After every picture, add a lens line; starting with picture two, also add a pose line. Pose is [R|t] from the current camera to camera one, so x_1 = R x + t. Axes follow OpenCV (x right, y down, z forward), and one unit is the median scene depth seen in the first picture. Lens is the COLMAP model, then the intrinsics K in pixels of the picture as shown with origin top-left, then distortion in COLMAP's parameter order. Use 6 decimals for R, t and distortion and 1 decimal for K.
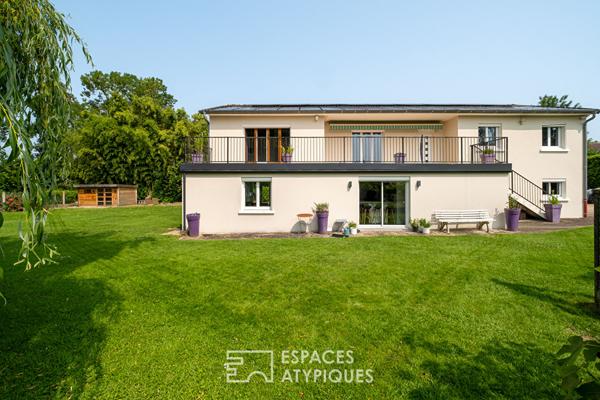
lens RADIAL K [[263.9, 0, 299.4], [0, 263.9, 193.7], [0, 0, 1]] dist [0.001036, 0.000112]
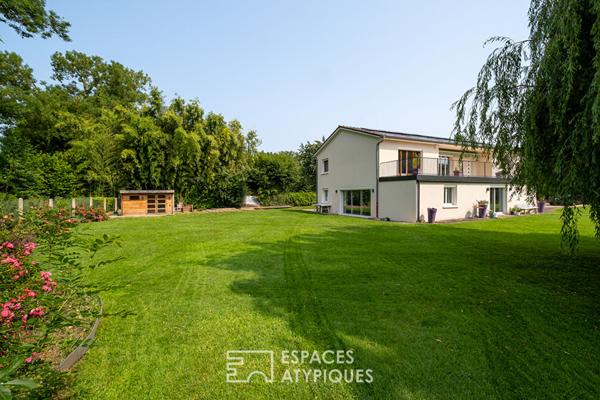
lens RADIAL K [[265.7, 0, 300.0], [0, 265.7, 200.0], [0, 0, 1]] dist [0.000975, 0.000155]
pose [[0.909225, -0.010643, 0.416169, -0.668979], [0.014273, 0.999882, -0.005611, 0.010606], [-0.416061, 0.011042, 0.909270, -0.035864]]
